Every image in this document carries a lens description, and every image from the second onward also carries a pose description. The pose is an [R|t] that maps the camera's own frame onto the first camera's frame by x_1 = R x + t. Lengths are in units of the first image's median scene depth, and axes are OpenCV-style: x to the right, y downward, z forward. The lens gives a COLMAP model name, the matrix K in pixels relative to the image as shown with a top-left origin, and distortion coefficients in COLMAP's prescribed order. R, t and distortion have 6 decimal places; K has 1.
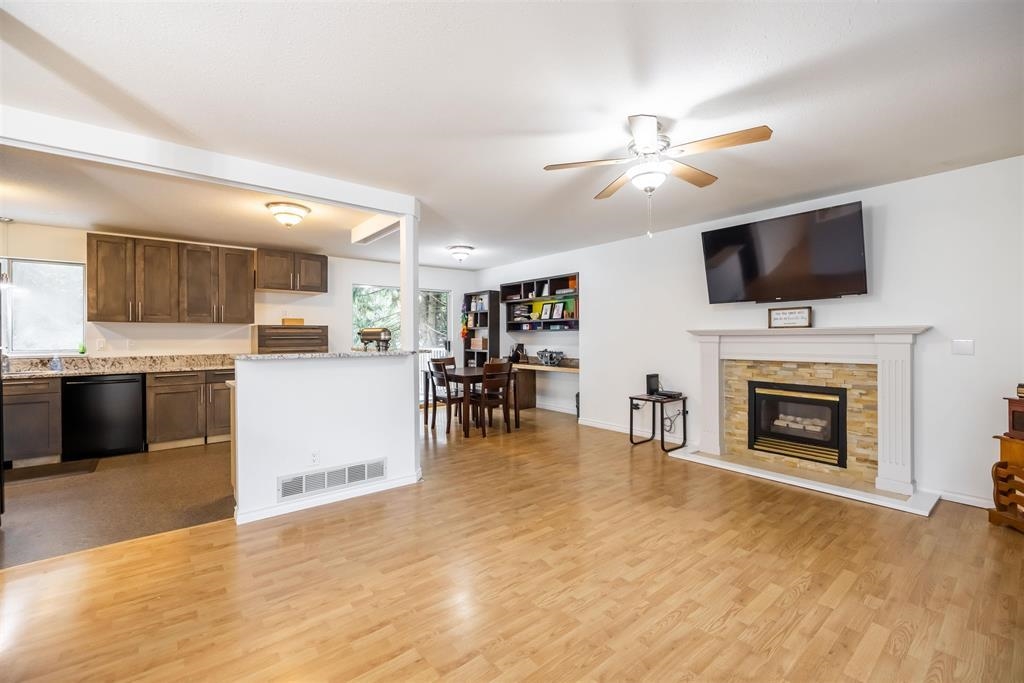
lens RADIAL K [[432.8, 0, 513.3], [0, 432.8, 339.1], [0, 0, 1]] dist [0.001025, 0.000060]
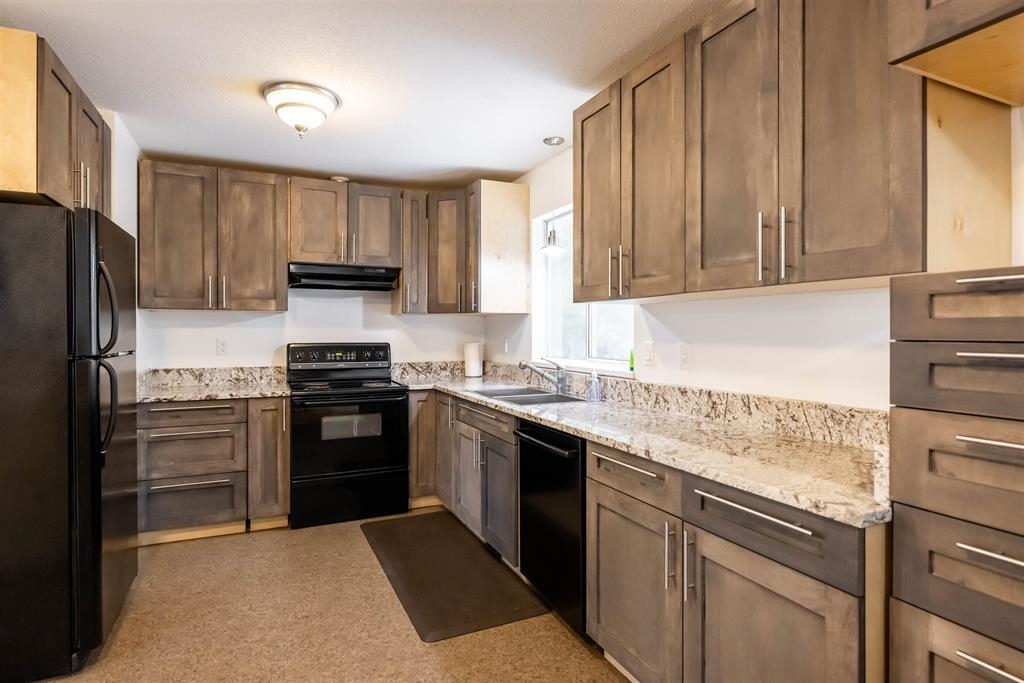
lens RADIAL K [[545.0, 0, 513.4], [0, 545.0, 336.4], [0, 0, 1]] dist [-0.000843, -0.000083]
pose [[-0.237942, 0.016557, -0.971138, -0.363665], [-0.000834, 0.999851, 0.017251, -0.013889], [0.971279, 0.004915, -0.237892, 0.967473]]
